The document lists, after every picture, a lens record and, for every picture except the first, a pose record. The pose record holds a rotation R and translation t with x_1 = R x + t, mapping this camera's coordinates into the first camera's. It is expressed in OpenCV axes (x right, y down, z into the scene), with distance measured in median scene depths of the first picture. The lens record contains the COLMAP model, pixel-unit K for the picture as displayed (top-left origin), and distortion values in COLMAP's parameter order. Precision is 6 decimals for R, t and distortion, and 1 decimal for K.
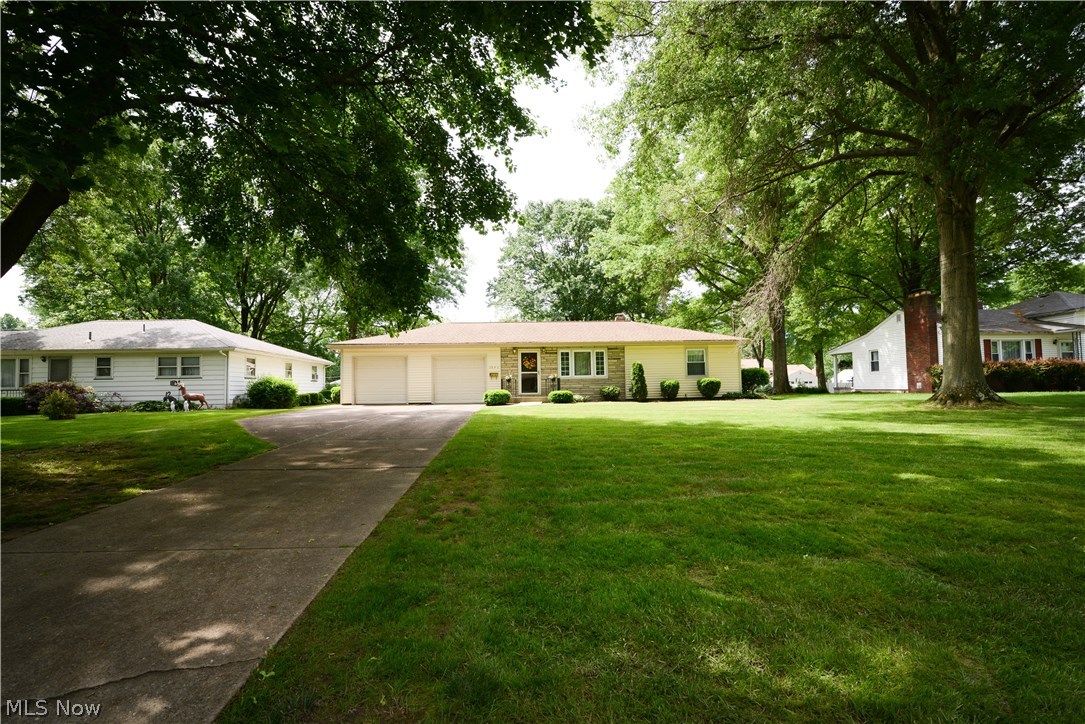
lens RADIAL K [[497.4, 0, 542.3], [0, 497.4, 367.5], [0, 0, 1]] dist [-0.021397, 0.000622]
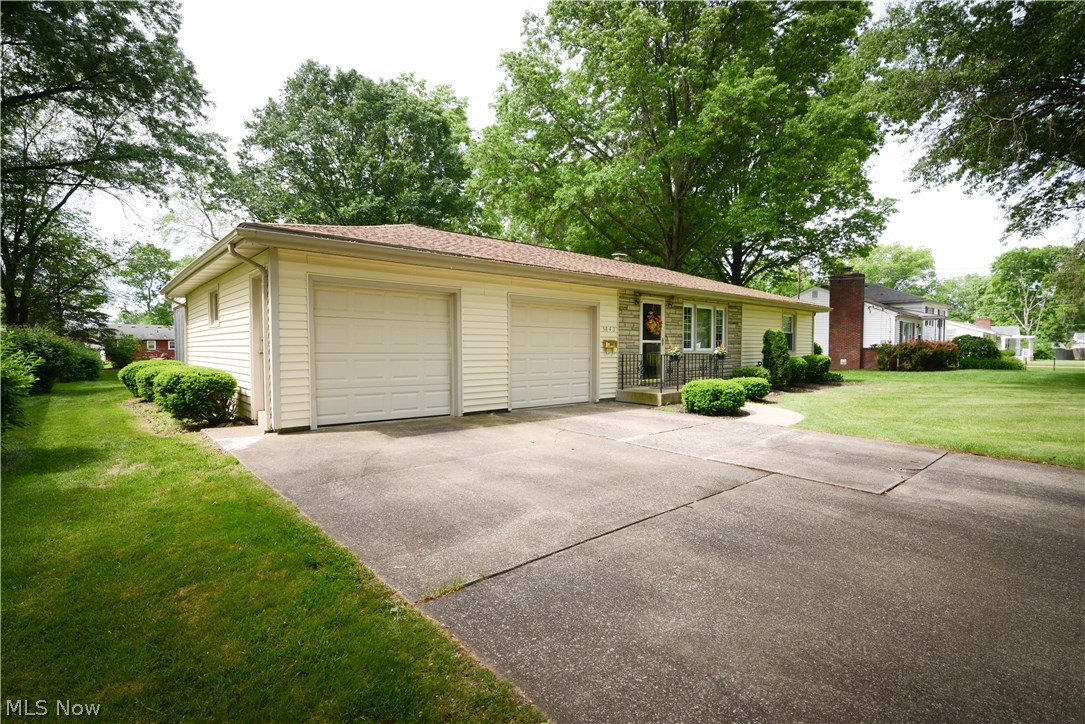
lens RADIAL K [[533.6, 0, 546.5], [0, 533.6, 349.2], [0, 0, 1]] dist [-0.030558, 0.000552]
pose [[0.775907, 0.014607, 0.630679, -0.471971], [-0.035746, 0.999144, 0.020837, 0.010631], [-0.629834, -0.038711, 0.775764, 0.628671]]
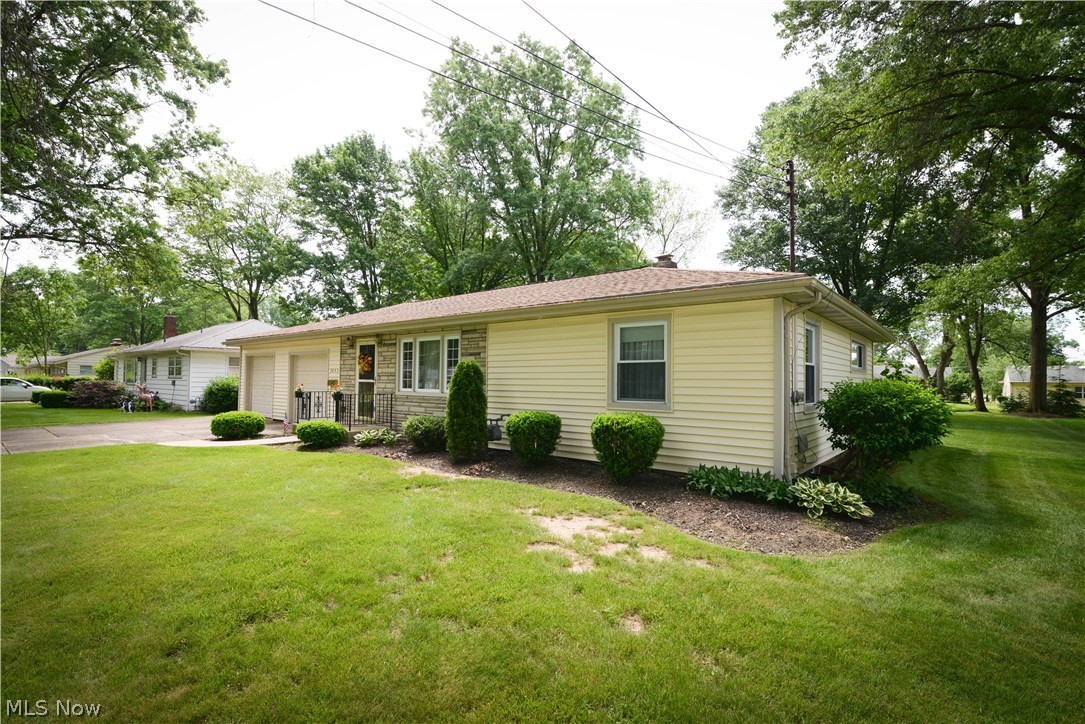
lens RADIAL K [[497.4, 0, 542.3], [0, 497.4, 367.5], [0, 0, 1]] dist [-0.021397, 0.000622]
pose [[0.724042, 0.006296, -0.689727, 0.497990], [-0.009135, 0.999958, -0.000461, -0.006123], [0.689696, 0.006635, 0.724069, 0.733489]]
